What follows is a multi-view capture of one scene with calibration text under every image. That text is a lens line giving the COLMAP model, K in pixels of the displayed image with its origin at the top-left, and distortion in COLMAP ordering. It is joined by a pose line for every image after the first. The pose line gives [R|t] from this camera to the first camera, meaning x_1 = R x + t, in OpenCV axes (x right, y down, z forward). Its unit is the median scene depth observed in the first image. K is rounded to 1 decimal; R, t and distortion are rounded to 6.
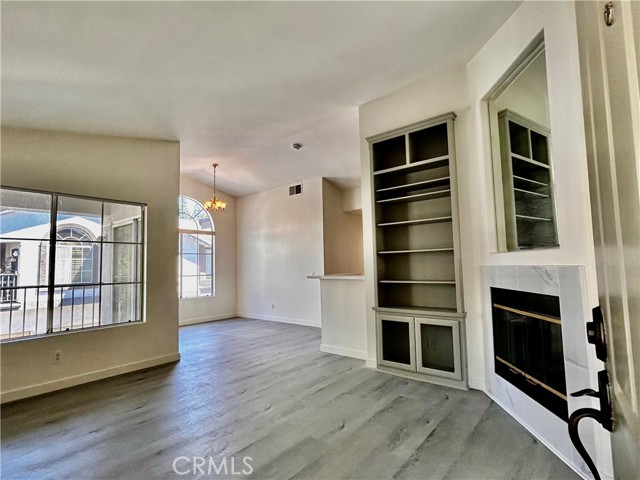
lens RADIAL K [[322.8, 0, 320.3], [0, 322.8, 241.3], [0, 0, 1]] dist [-0.000267, -0.000111]
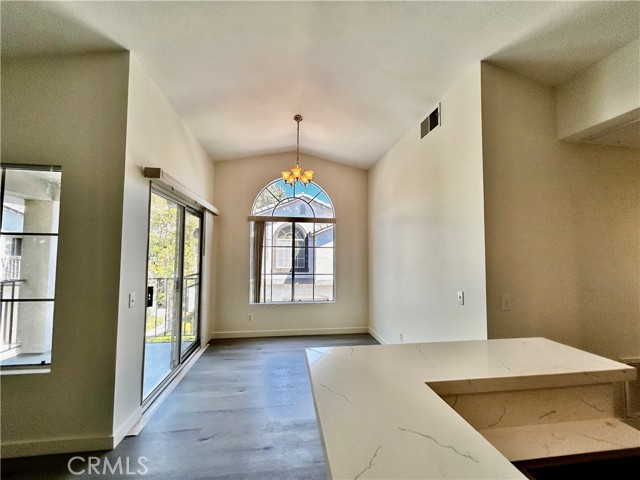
lens RADIAL K [[258.4, 0, 320.2], [0, 258.4, 241.4], [0, 0, 1]] dist [-0.001166, 0.000474]
pose [[0.735669, -0.008148, -0.677292, 0.125951], [0.027746, 0.999451, 0.018114, 0.024714], [0.676773, -0.032118, 0.735491, 1.037787]]
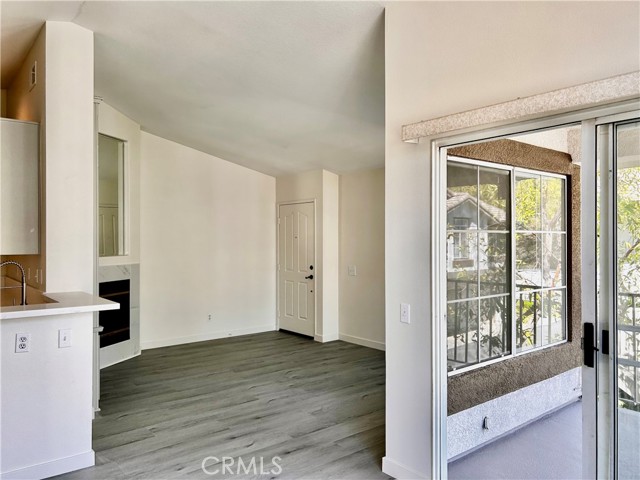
lens RADIAL K [[483.2, 0, 324.4], [0, 483.2, 235.2], [0, 0, 1]] dist [0.072695, -0.114915]
pose [[-0.979652, 0.026831, 0.198900, -0.563218], [0.009740, 0.996212, -0.086413, 0.088937], [-0.200465, -0.082718, -0.976203, 1.962232]]
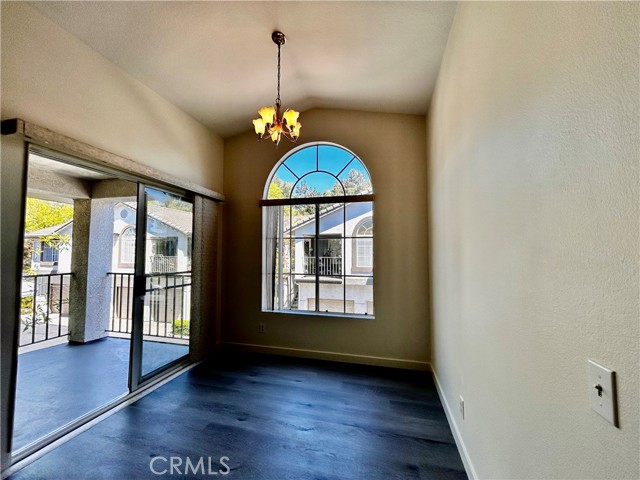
lens RADIAL K [[258.4, 0, 320.2], [0, 258.4, 241.4], [0, 0, 1]] dist [-0.001166, 0.000474]
pose [[0.415606, -0.018907, -0.909348, 0.029439], [0.055142, 0.998469, 0.004442, 0.078199], [0.907871, -0.051989, 0.416013, 1.483271]]
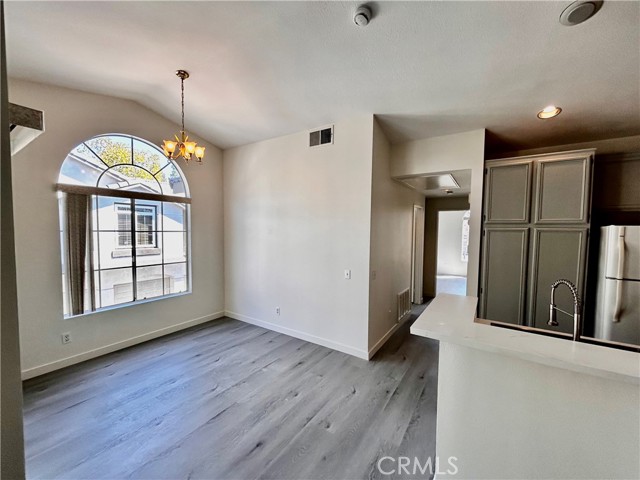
lens RADIAL K [[258.4, 0, 320.2], [0, 258.4, 241.4], [0, 0, 1]] dist [-0.001166, 0.000474]
pose [[0.993857, 0.029711, 0.106607, -0.225827], [-0.042568, 0.991808, 0.120434, -0.034978], [-0.102156, -0.124233, 0.986980, 0.860373]]
